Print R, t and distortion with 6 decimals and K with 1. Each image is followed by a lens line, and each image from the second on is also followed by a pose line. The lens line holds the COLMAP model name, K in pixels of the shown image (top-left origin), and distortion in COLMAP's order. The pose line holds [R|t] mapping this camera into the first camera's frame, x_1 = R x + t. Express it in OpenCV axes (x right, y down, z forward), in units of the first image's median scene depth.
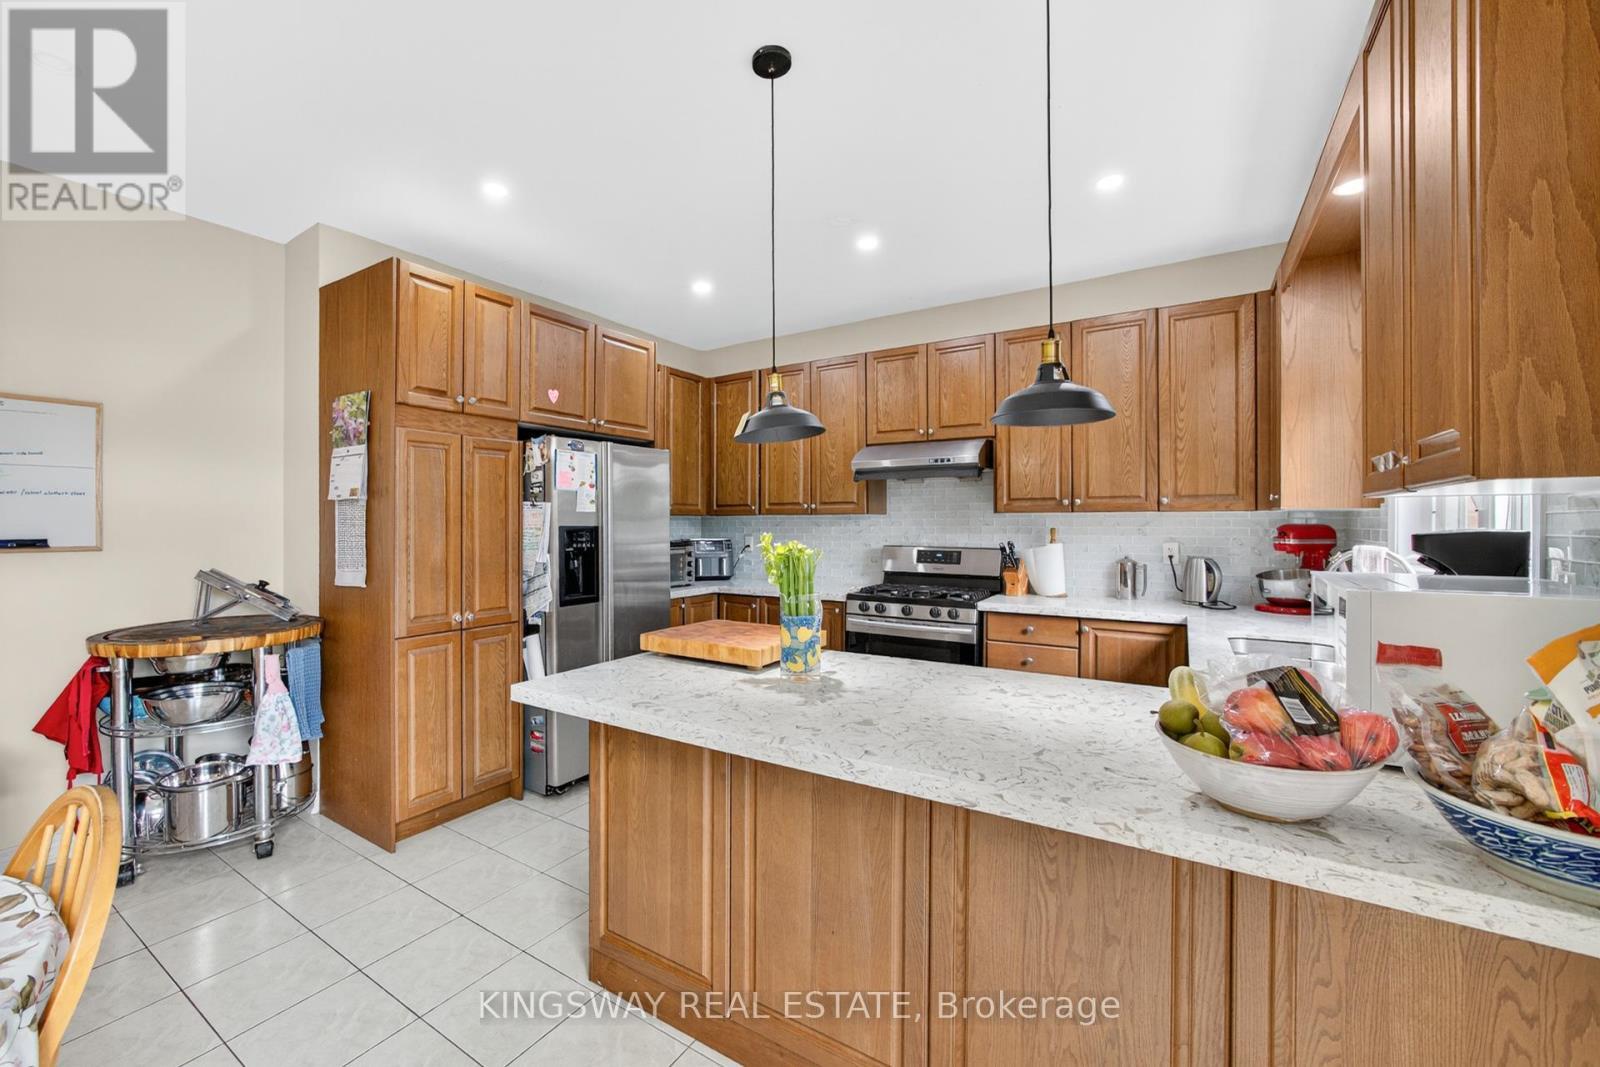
lens RADIAL K [[652.7, 0, 756.1], [0, 652.7, 525.4], [0, 0, 1]] dist [-0.016083, 0.006540]
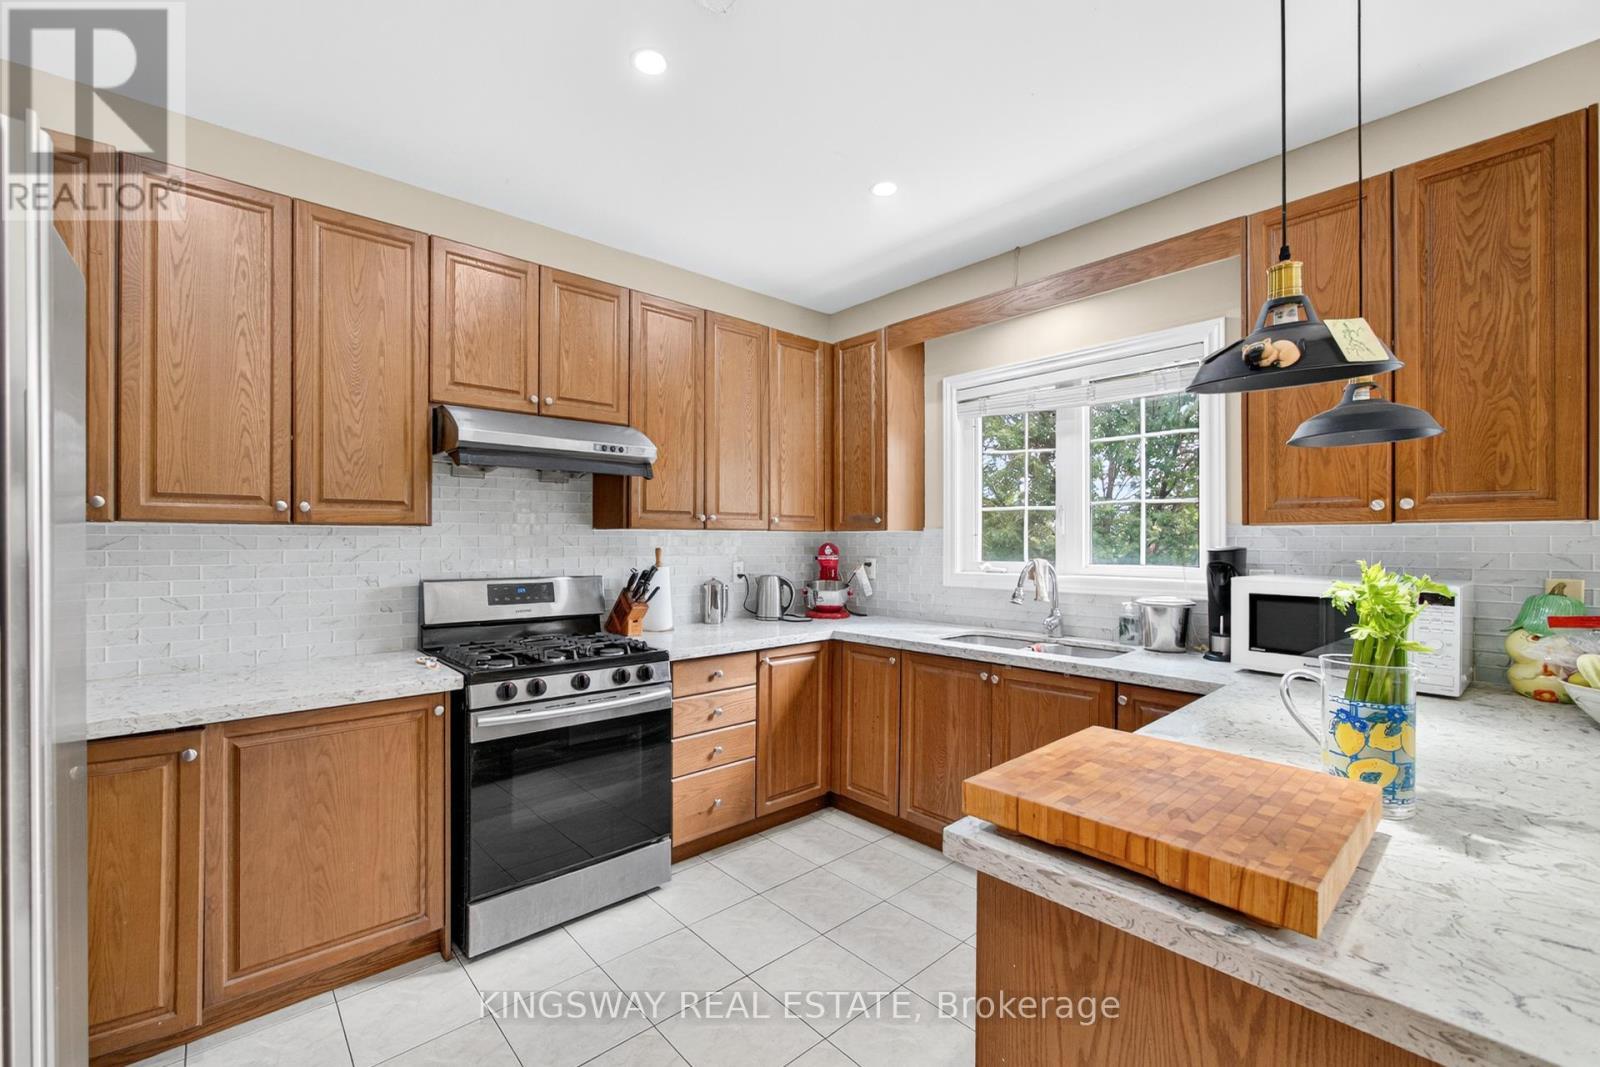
lens RADIAL K [[652.7, 0, 746.2], [0, 652.7, 540.8], [0, 0, 1]] dist [-0.016083, 0.006540]
pose [[0.290089, 0.002813, 0.956995, -0.318815], [-0.000028, 0.999996, -0.002931, -0.002893], [-0.957000, 0.000823, 0.290088, 0.662853]]
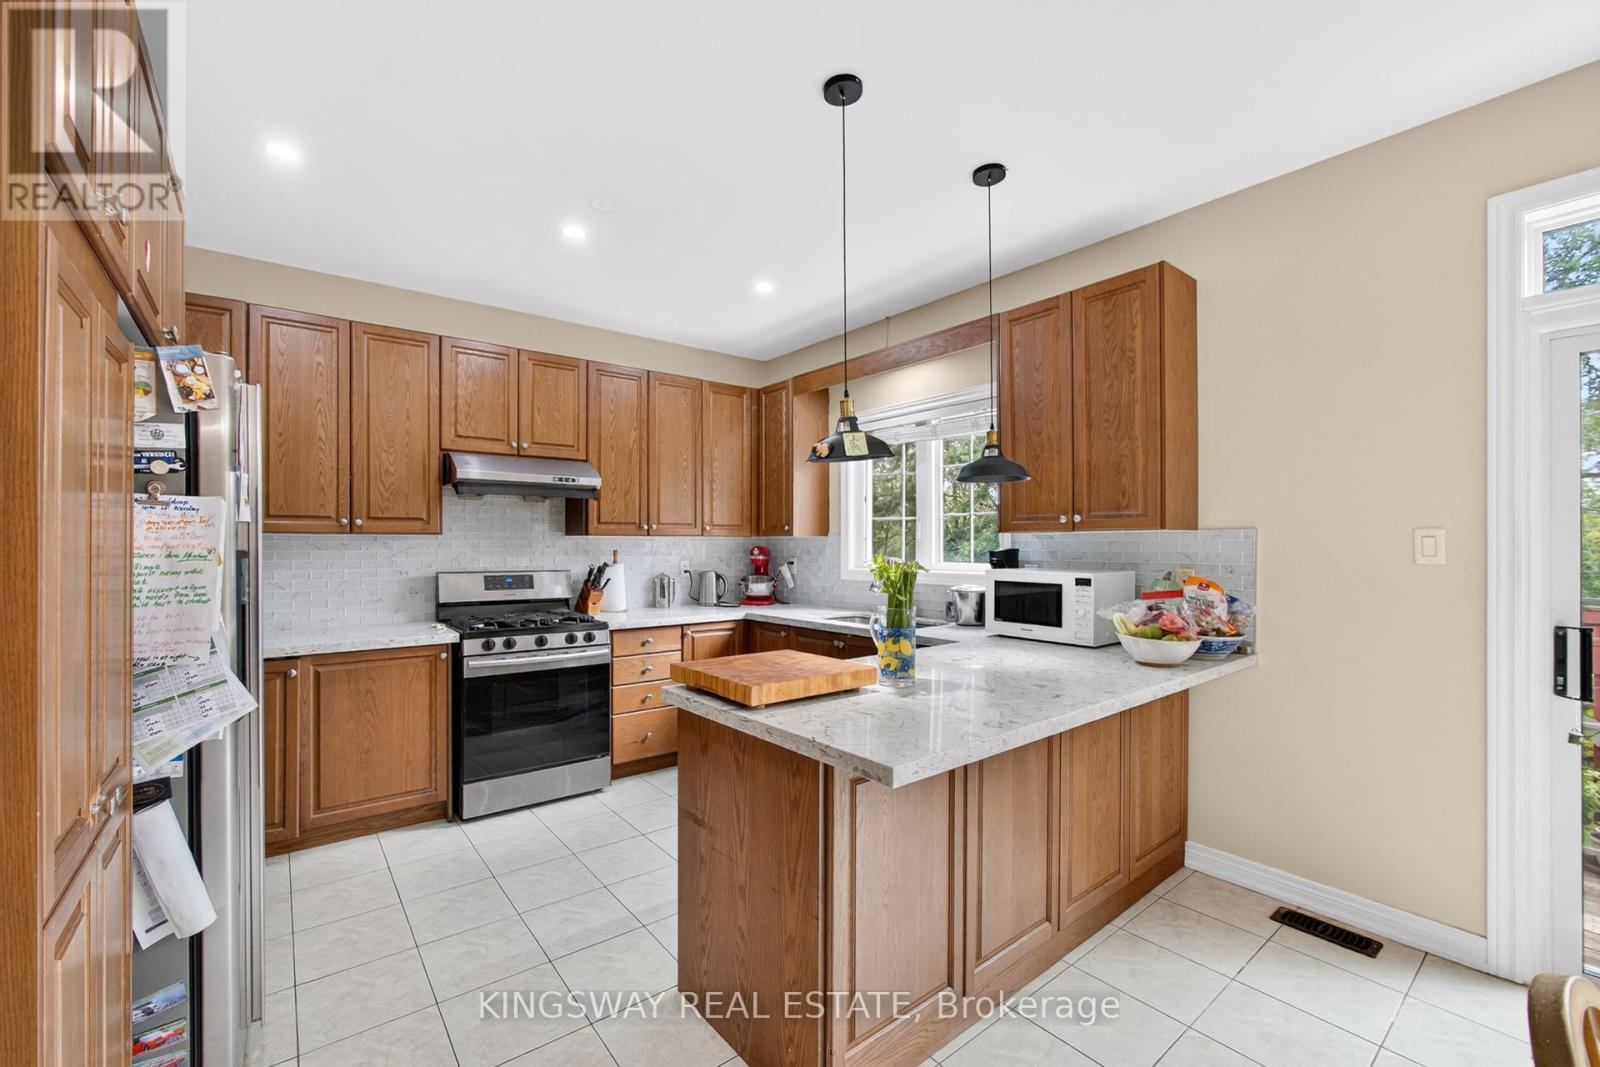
lens RADIAL K [[652.7, 0, 746.5], [0, 652.7, 545.1], [0, 0, 1]] dist [-0.016083, 0.006540]
pose [[0.348434, 0.000847, 0.937333, -0.519032], [0.001153, 0.999998, -0.001333, -0.002136], [-0.937332, 0.001545, 0.348433, 0.410861]]
